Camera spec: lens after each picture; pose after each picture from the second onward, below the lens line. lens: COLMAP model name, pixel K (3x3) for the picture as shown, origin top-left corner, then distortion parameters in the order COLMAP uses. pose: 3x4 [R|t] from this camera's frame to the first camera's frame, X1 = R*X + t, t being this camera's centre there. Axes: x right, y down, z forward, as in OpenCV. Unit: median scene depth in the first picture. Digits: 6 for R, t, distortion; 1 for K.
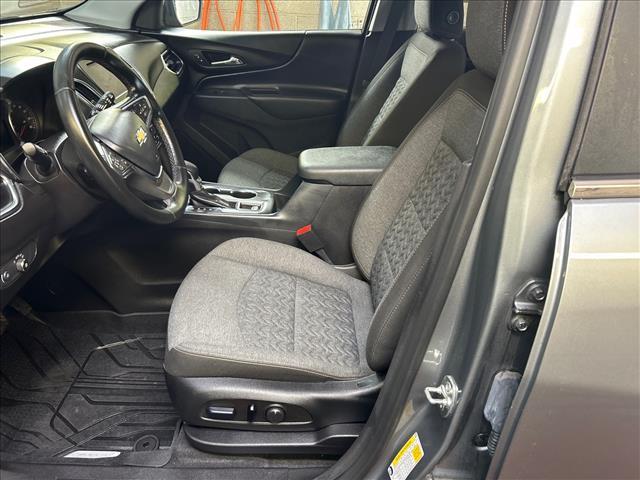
lens RADIAL K [[483.7, 0, 320.0], [0, 483.7, 240.0], [0, 0, 1]] dist [0.003719, 0.001335]
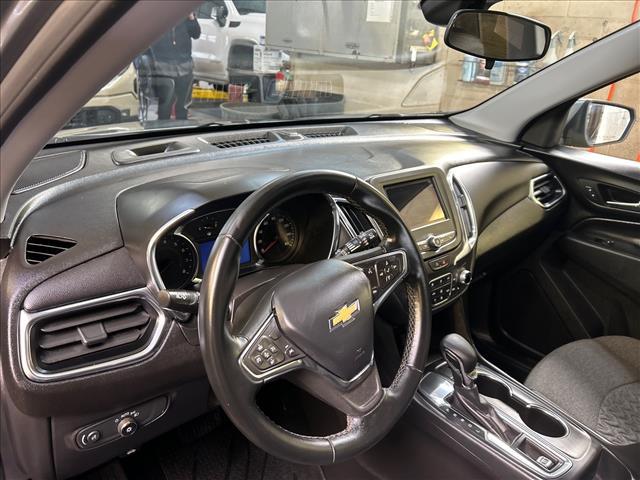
lens RADIAL K [[483.7, 0, 320.0], [0, 483.7, 240.0], [0, 0, 1]] dist [0.003719, 0.001335]
pose [[0.651648, 0.287669, -0.701856, 0.016982], [-0.403369, 0.915037, 0.000532, -0.154109], [0.642378, 0.282760, 0.712319, 0.255249]]
